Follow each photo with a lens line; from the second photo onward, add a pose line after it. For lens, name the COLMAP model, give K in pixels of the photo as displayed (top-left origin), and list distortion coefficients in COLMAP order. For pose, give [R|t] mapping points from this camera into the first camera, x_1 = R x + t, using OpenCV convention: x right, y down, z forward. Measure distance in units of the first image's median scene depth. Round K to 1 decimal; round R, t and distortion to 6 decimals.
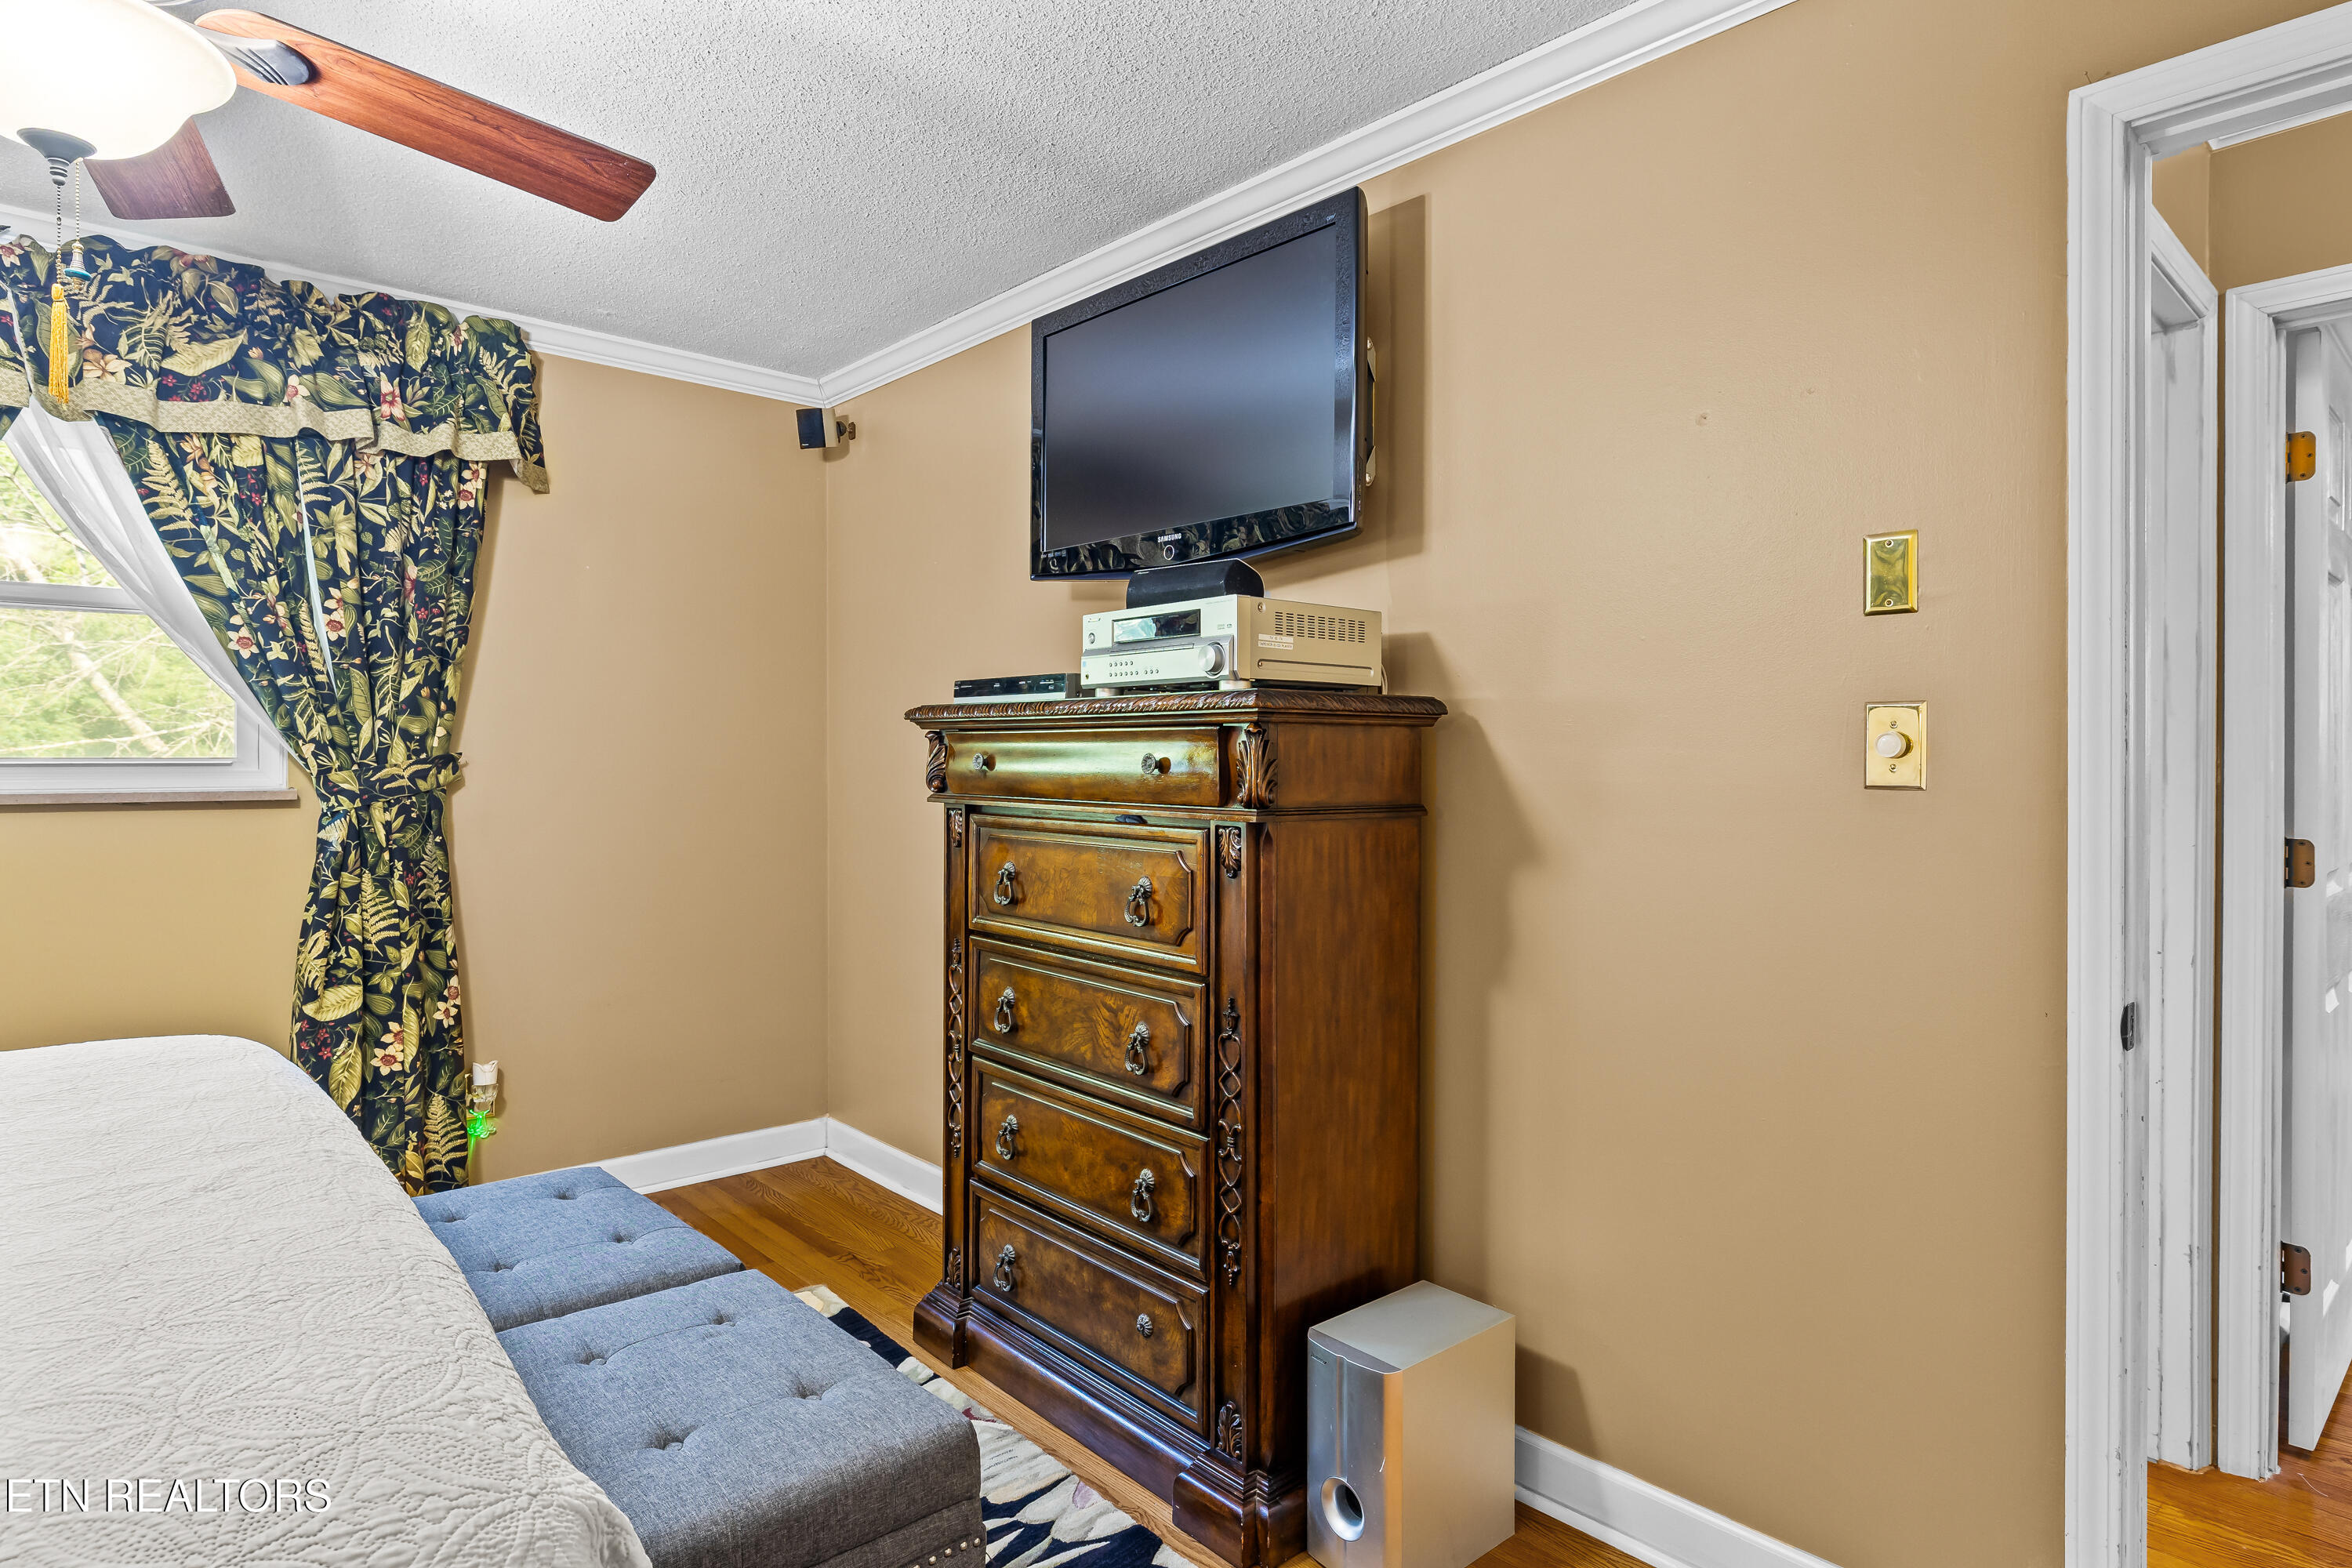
lens RADIAL K [[1262.7, 0, 1108.9], [0, 1262.7, 761.9], [0, 0, 1]] dist [-0.002855, 0.001121]
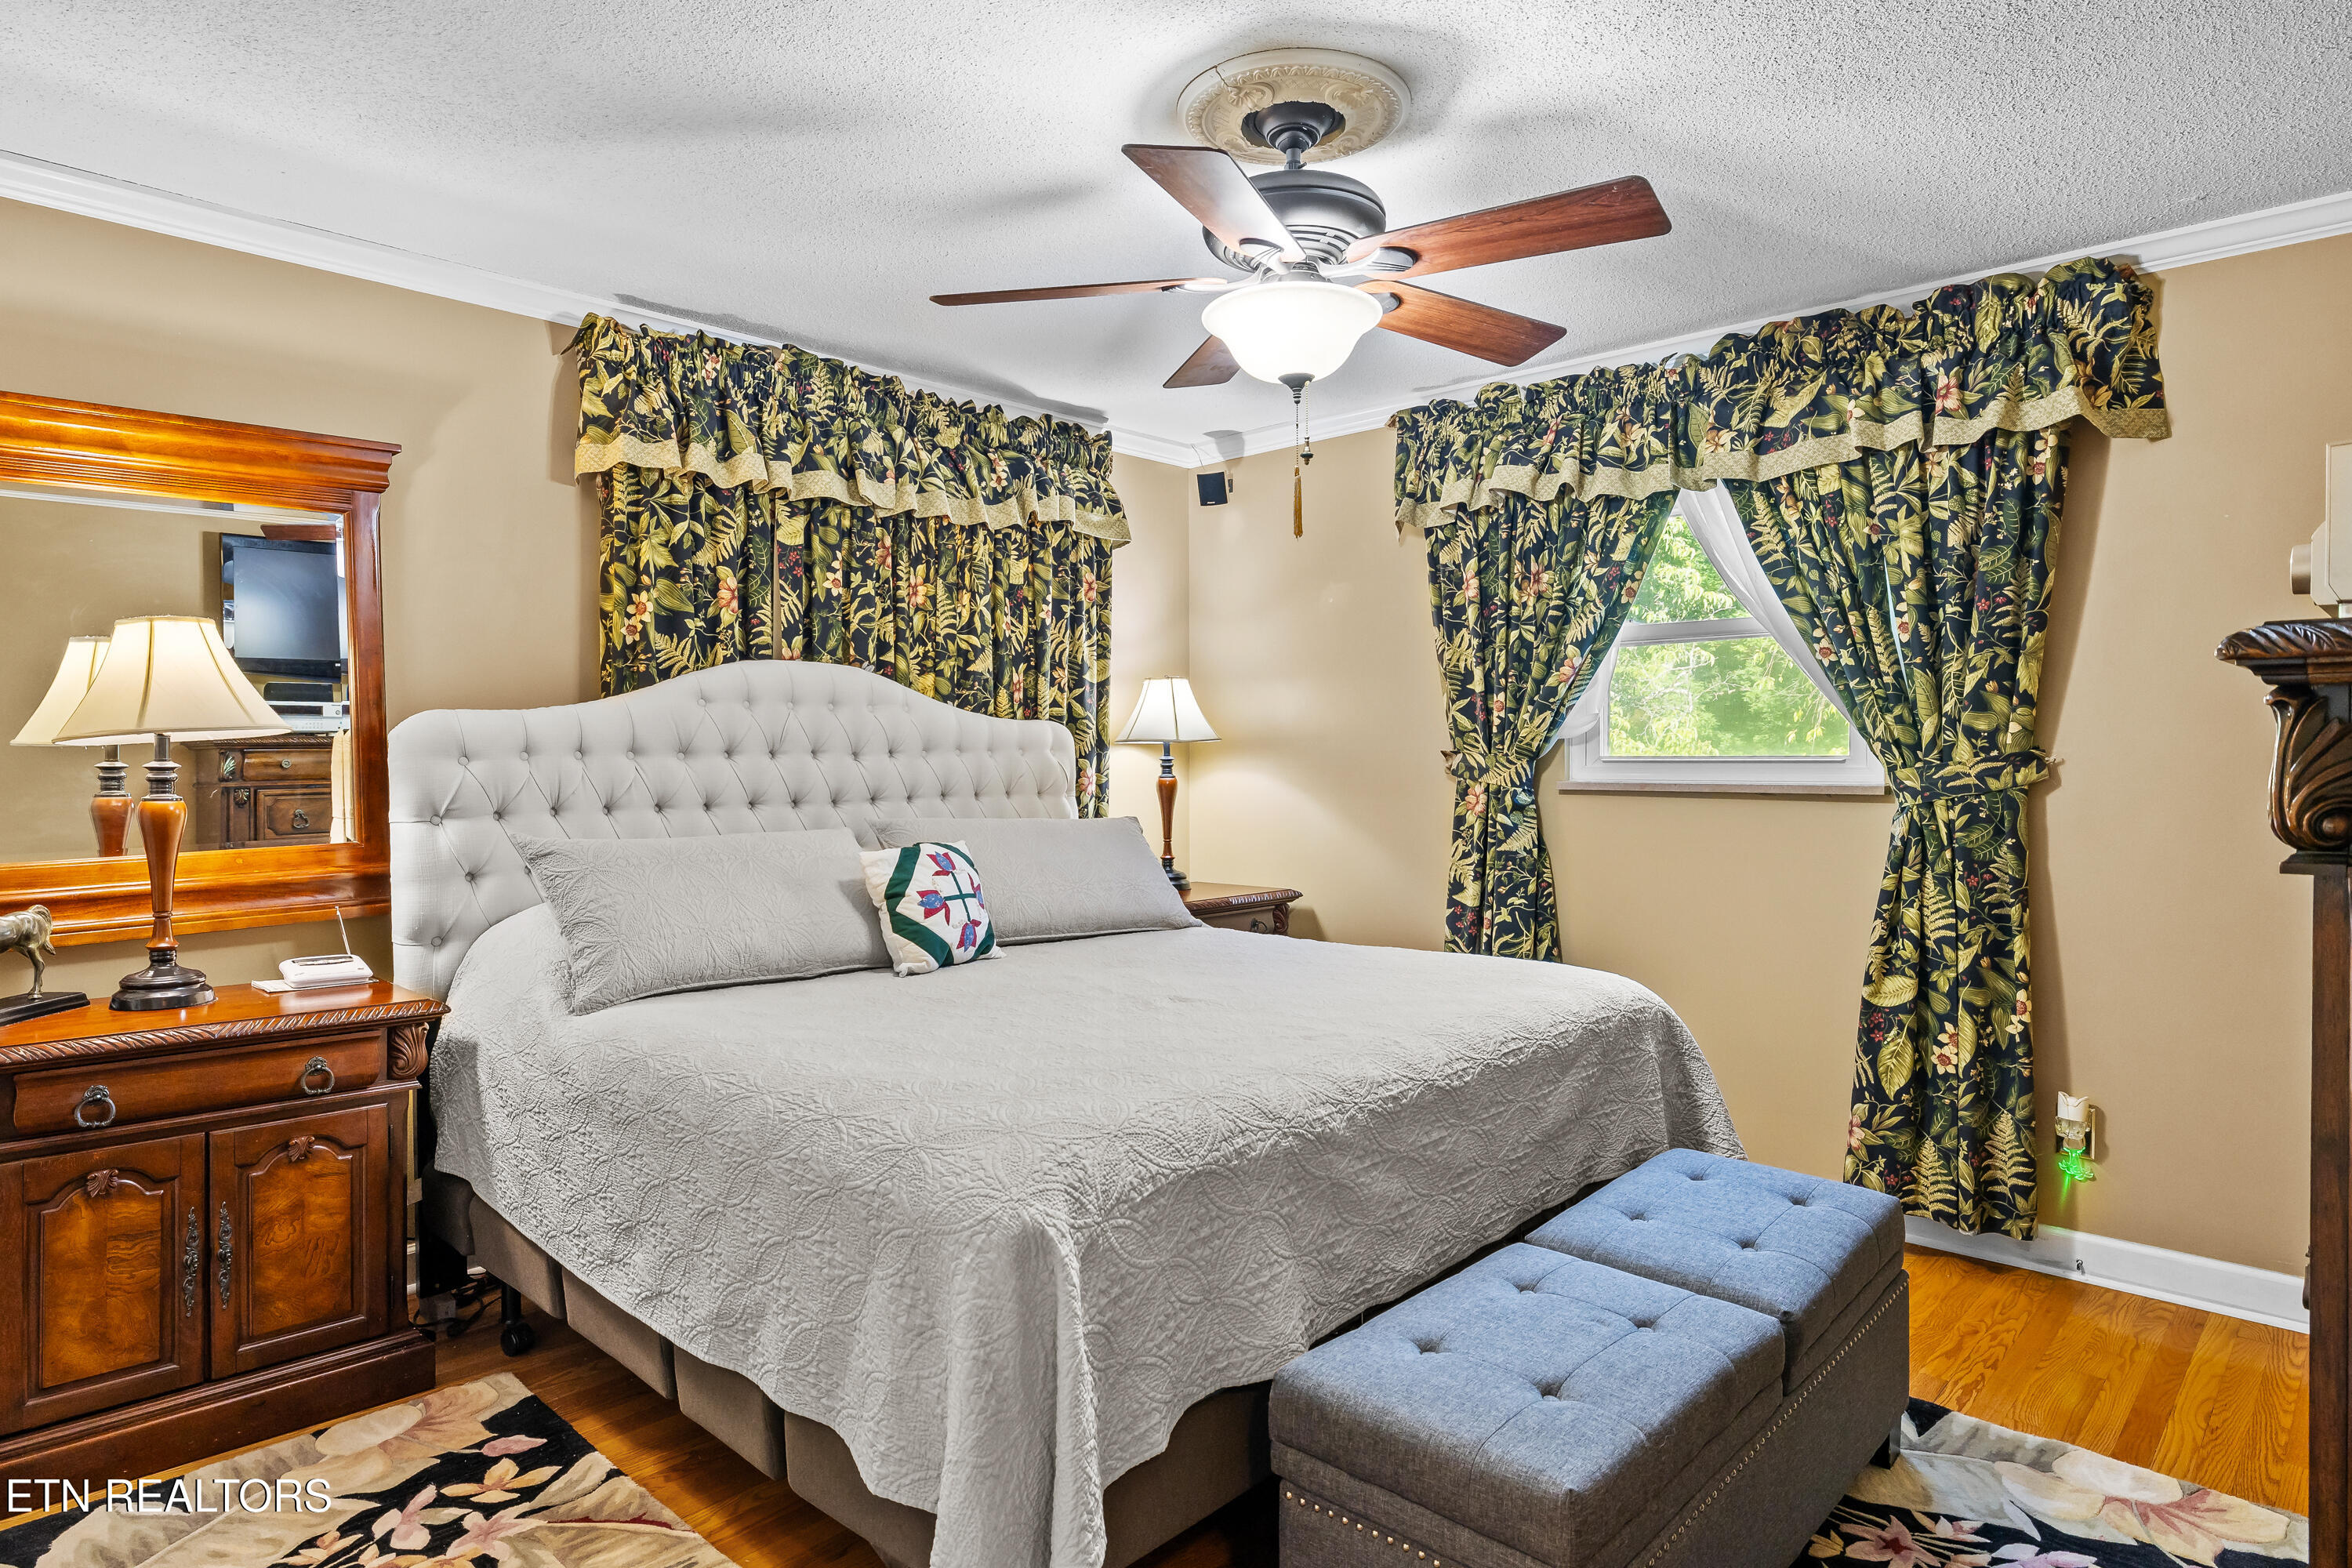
lens RADIAL K [[1262.7, 0, 1171.1], [0, 1262.7, 770.4], [0, 0, 1]] dist [-0.002855, 0.001121]
pose [[0.133736, 0.010772, -0.990959, 0.329490], [-0.002199, 0.999942, 0.010573, -0.000547], [0.991015, 0.000765, 0.133751, 0.265759]]
